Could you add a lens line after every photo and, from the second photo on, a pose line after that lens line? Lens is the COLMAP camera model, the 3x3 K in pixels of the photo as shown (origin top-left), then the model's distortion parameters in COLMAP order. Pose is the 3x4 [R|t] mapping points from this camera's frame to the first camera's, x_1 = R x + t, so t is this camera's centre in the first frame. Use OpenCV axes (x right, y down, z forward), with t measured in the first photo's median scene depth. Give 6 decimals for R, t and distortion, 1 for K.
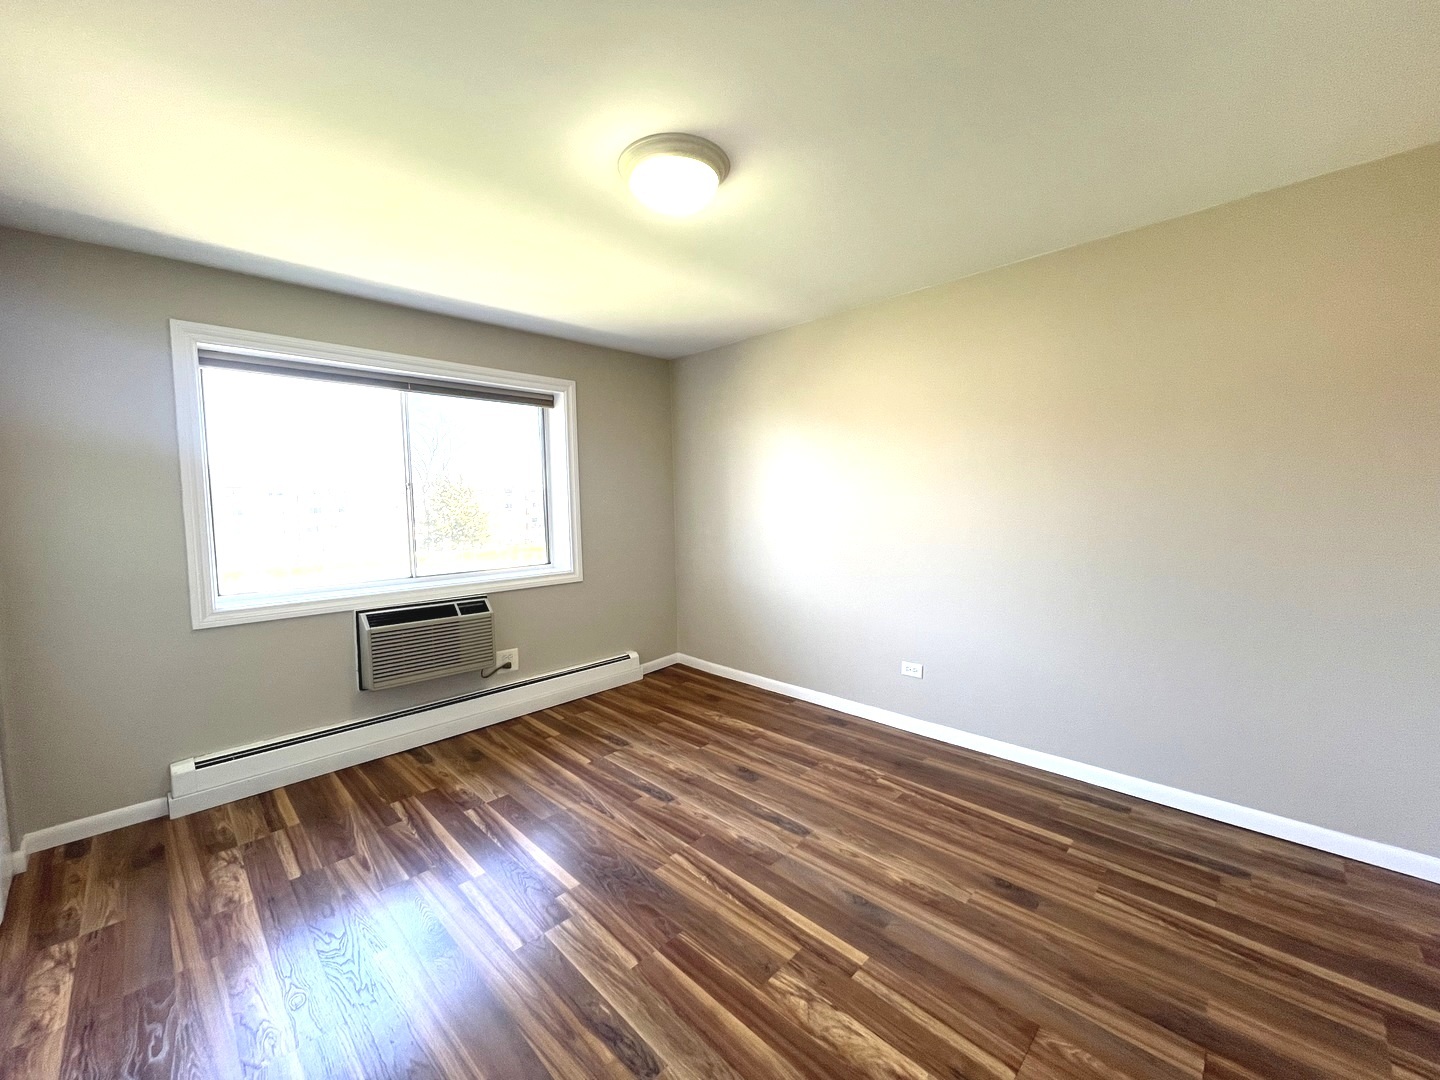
lens RADIAL K [[578.0, 0, 721.9], [0, 578.0, 540.3], [0, 0, 1]] dist [-0.001018, 0.000547]
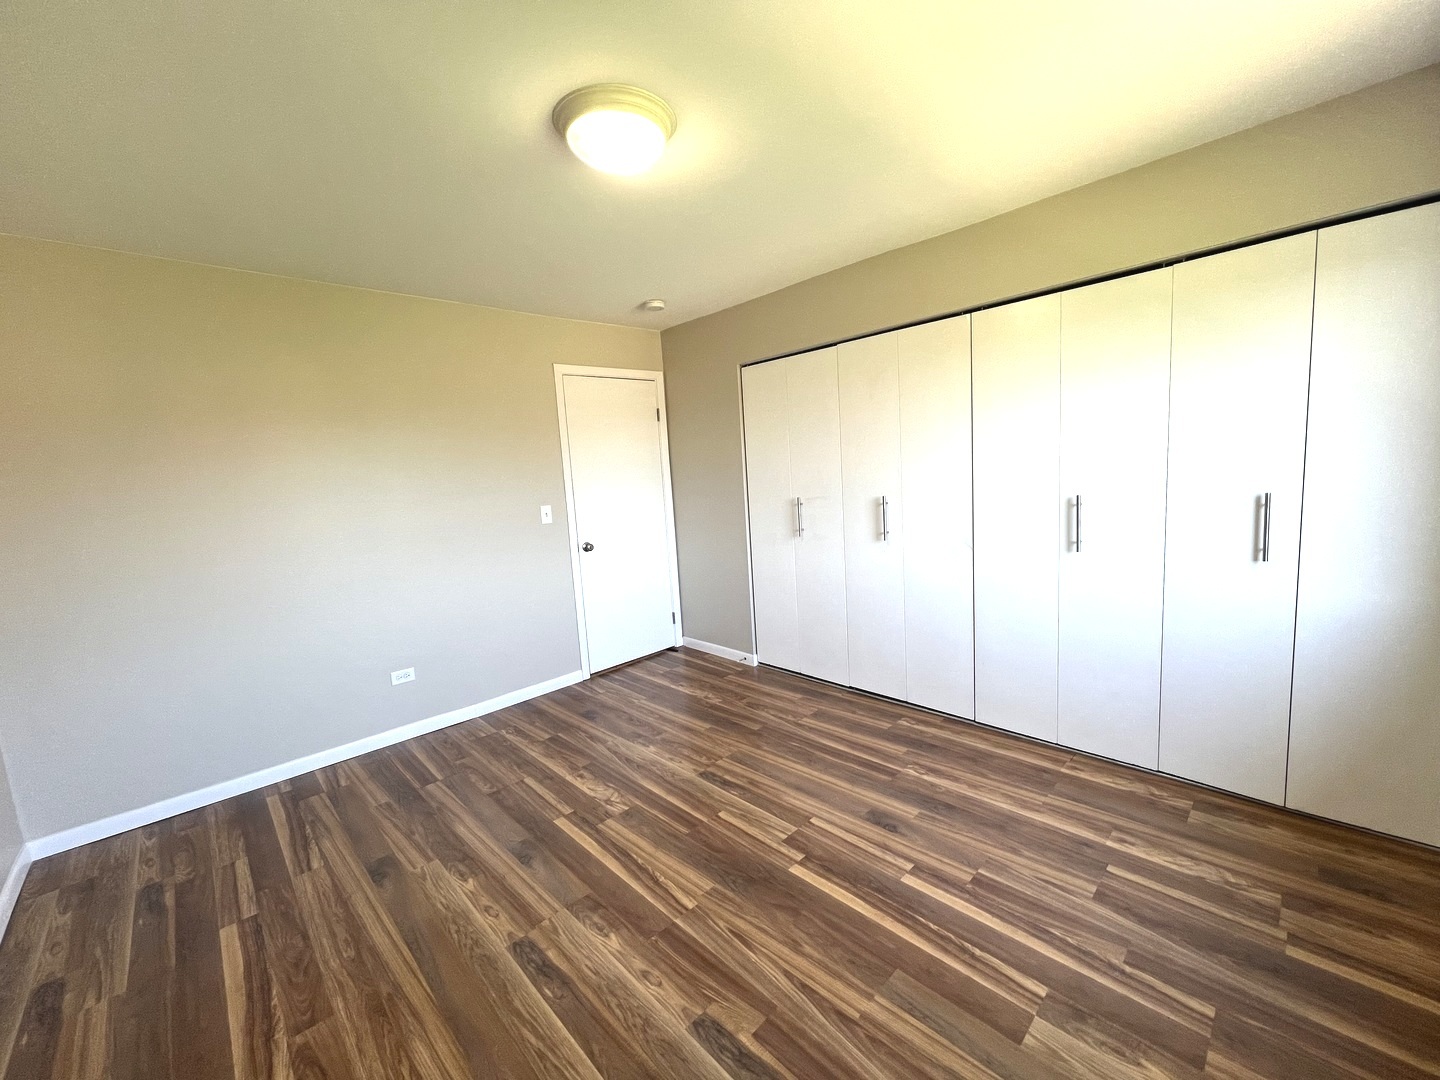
lens RADIAL K [[578.0, 0, 721.9], [0, 578.0, 541.2], [0, 0, 1]] dist [-0.001018, 0.000547]
pose [[-0.996171, 0.079054, 0.037338, -0.207937], [0.084824, 0.977383, 0.193722, -0.143369], [-0.021179, 0.196147, -0.980346, 1.797129]]
